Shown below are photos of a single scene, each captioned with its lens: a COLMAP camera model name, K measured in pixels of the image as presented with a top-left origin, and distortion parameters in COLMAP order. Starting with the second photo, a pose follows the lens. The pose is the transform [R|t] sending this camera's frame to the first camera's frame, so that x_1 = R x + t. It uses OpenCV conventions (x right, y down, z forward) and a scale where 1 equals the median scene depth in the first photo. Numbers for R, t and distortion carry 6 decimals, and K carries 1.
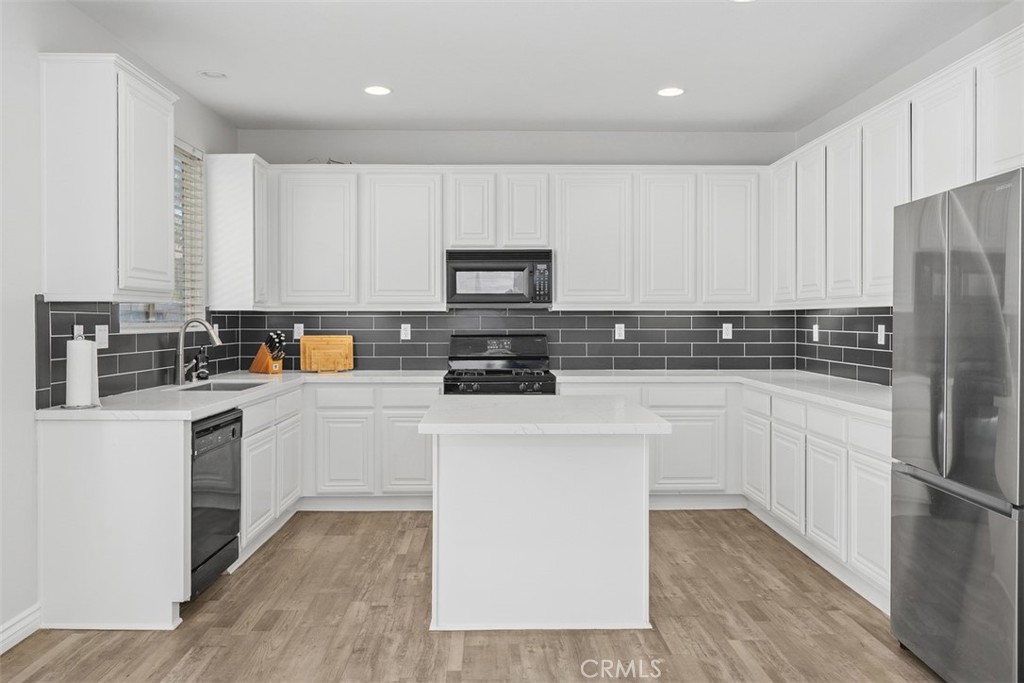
lens RADIAL K [[779.9, 0, 512.6], [0, 779.9, 333.3], [0, 0, 1]] dist [-0.012424, -0.002099]
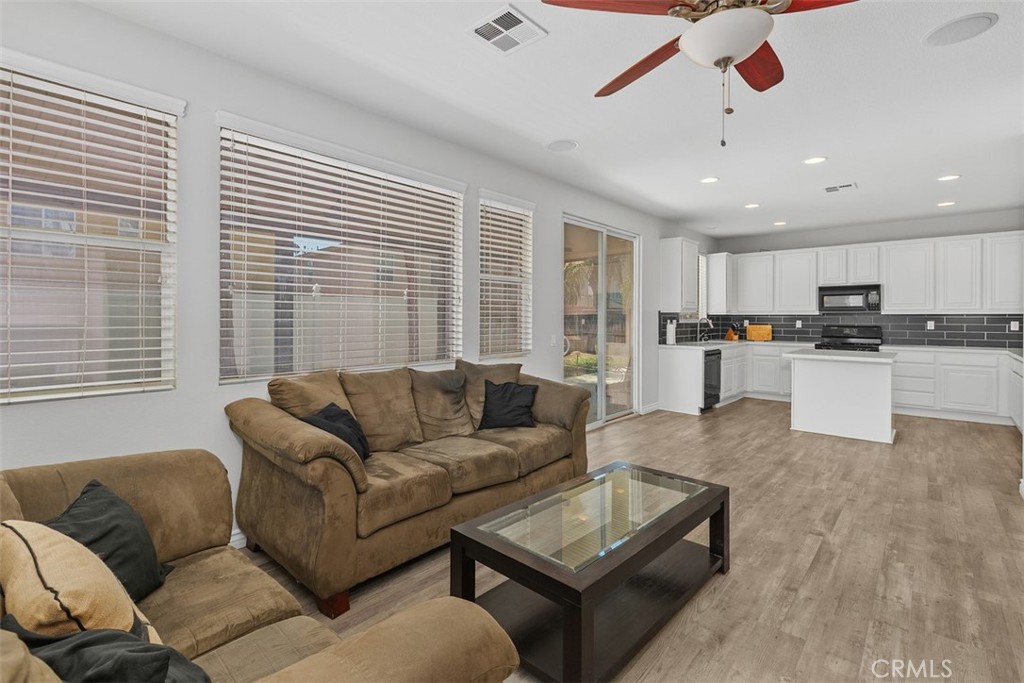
lens RADIAL K [[469.3, 0, 513.5], [0, 469.3, 311.9], [0, 0, 1]] dist [-0.002022, -0.000317]
pose [[0.731234, -0.006423, -0.682097, 0.188020], [-0.015264, 0.999551, -0.025775, 0.010423], [0.681956, 0.029259, 0.730807, -0.545156]]
